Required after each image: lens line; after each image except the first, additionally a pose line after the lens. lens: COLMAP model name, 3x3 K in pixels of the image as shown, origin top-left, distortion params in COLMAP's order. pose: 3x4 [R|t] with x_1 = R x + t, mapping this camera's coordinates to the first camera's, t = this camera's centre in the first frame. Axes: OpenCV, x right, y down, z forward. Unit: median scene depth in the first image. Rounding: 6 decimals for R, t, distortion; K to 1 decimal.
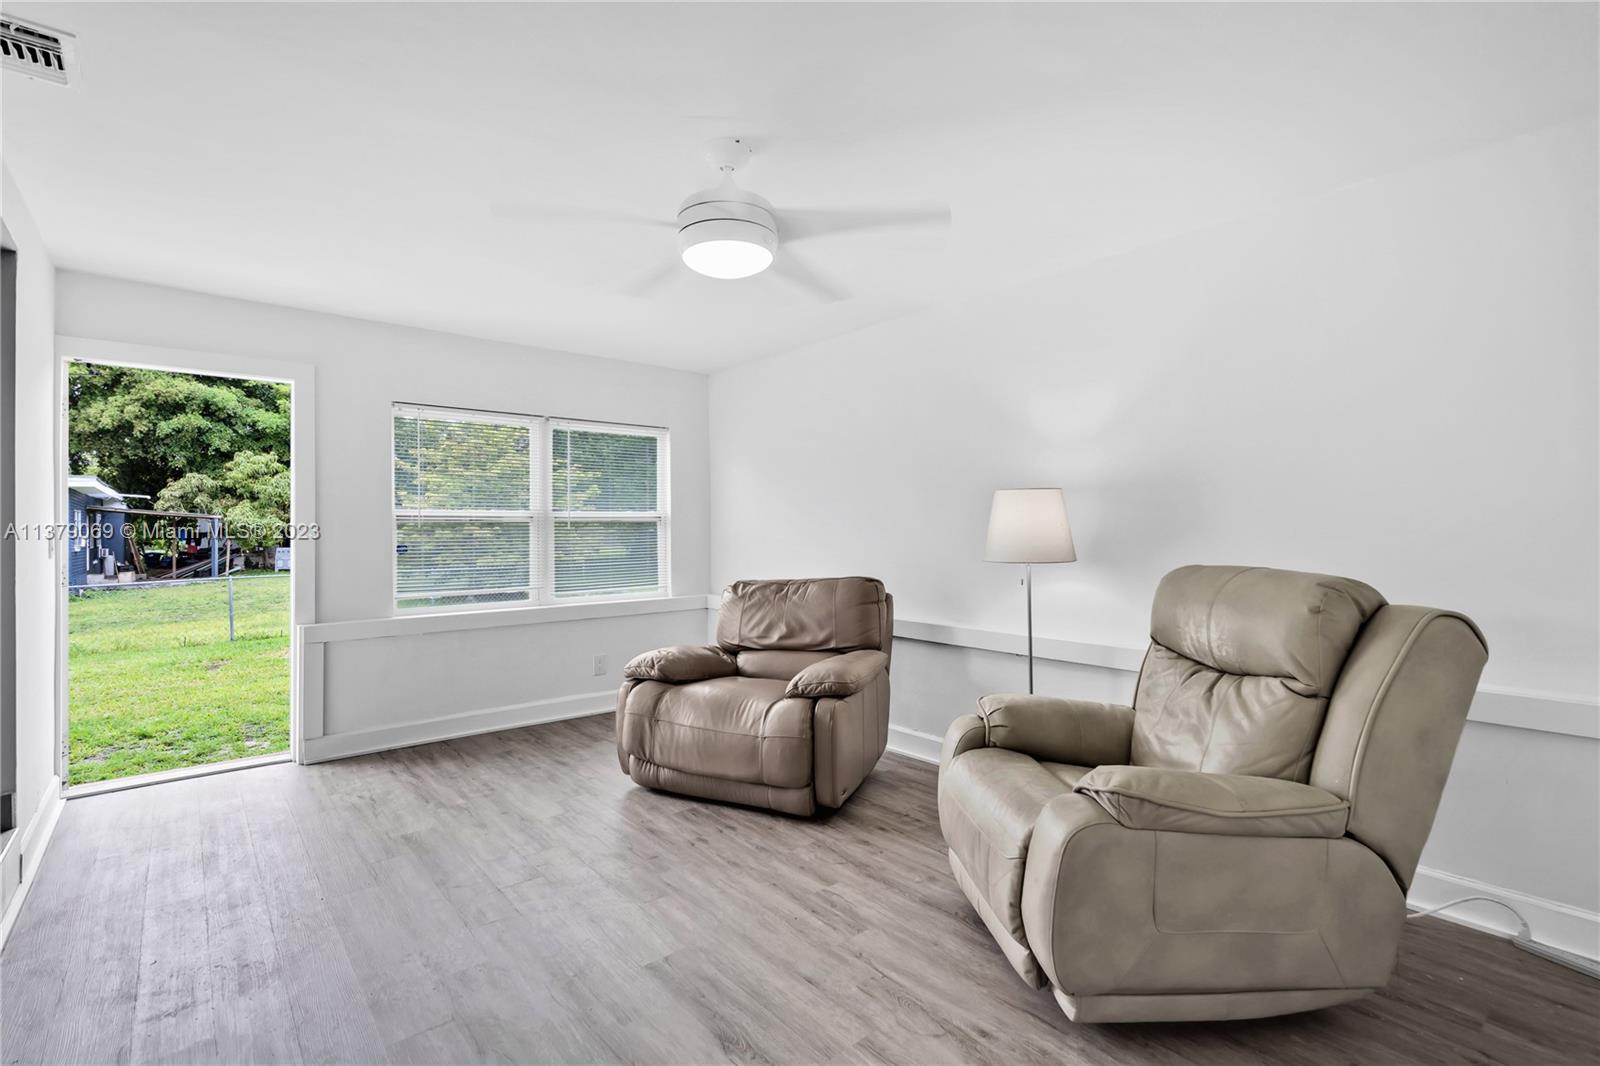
lens RADIAL K [[748.6, 0, 801.7], [0, 748.6, 531.4], [0, 0, 1]] dist [0.003214, 0.001220]
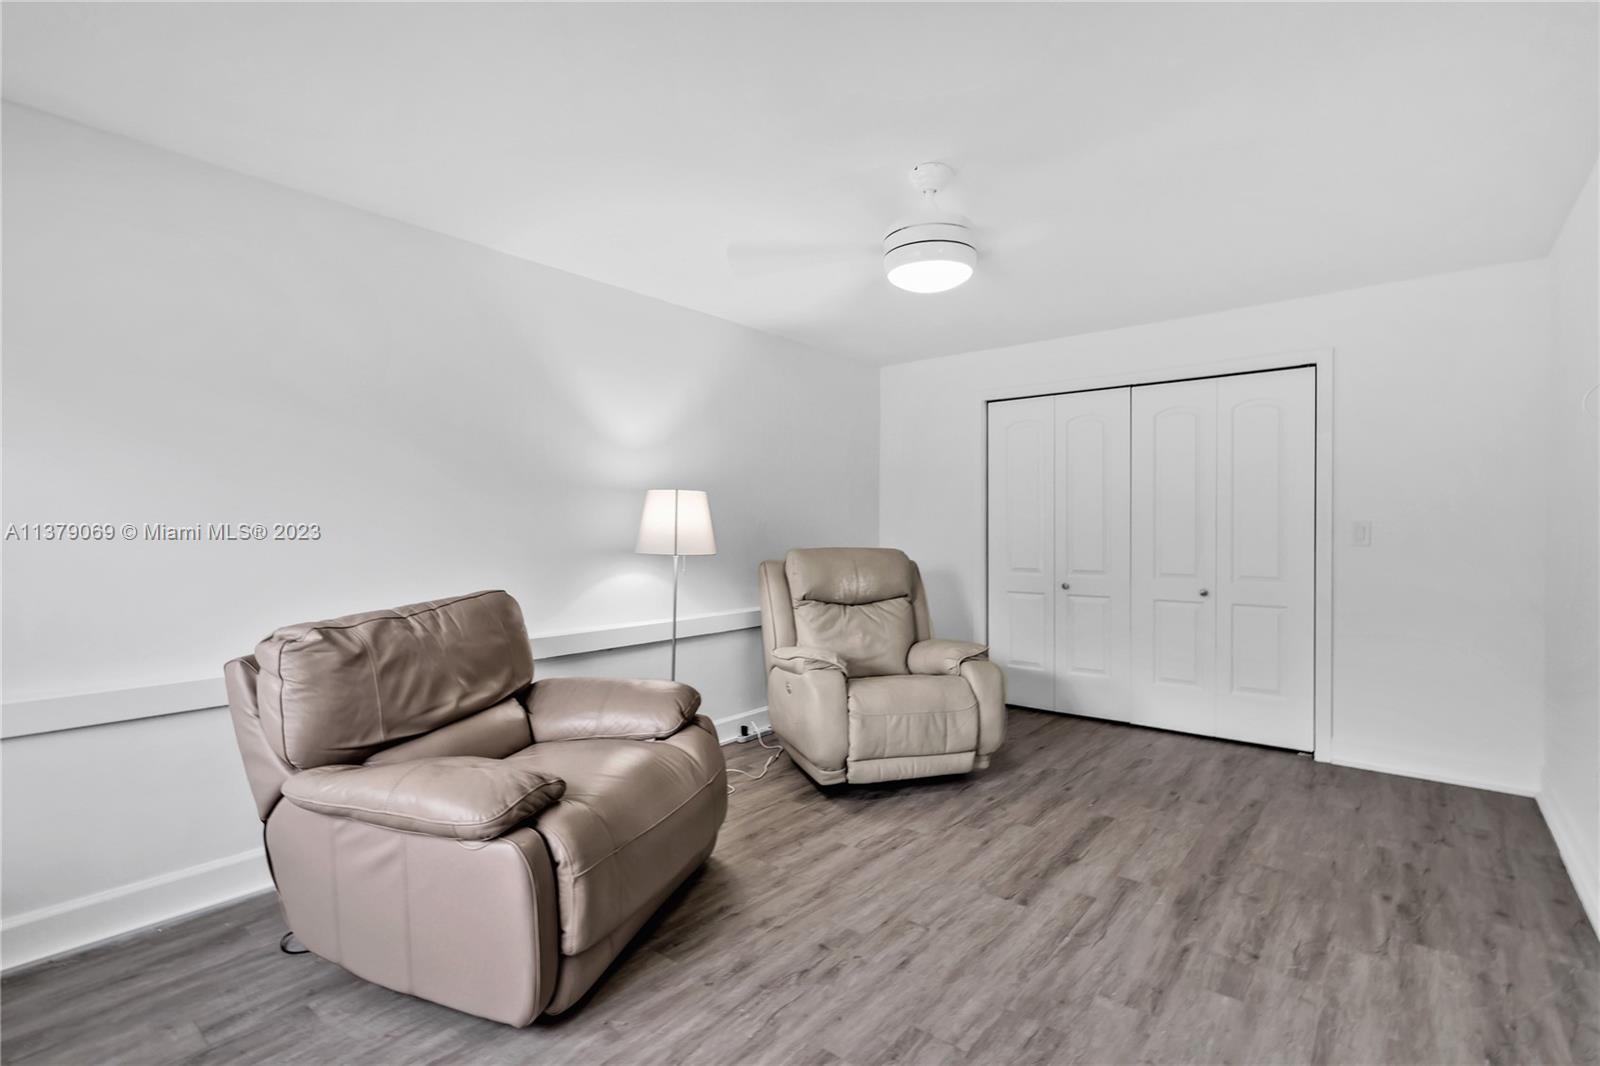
lens RADIAL K [[748.6, 0, 801.5], [0, 748.6, 533.9], [0, 0, 1]] dist [0.003214, 0.001220]
pose [[-0.201425, 0.002207, 0.979501, -1.113909], [0.000164, 0.999998, -0.002219, 0.013239], [-0.979504, -0.000286, -0.201425, 1.380871]]
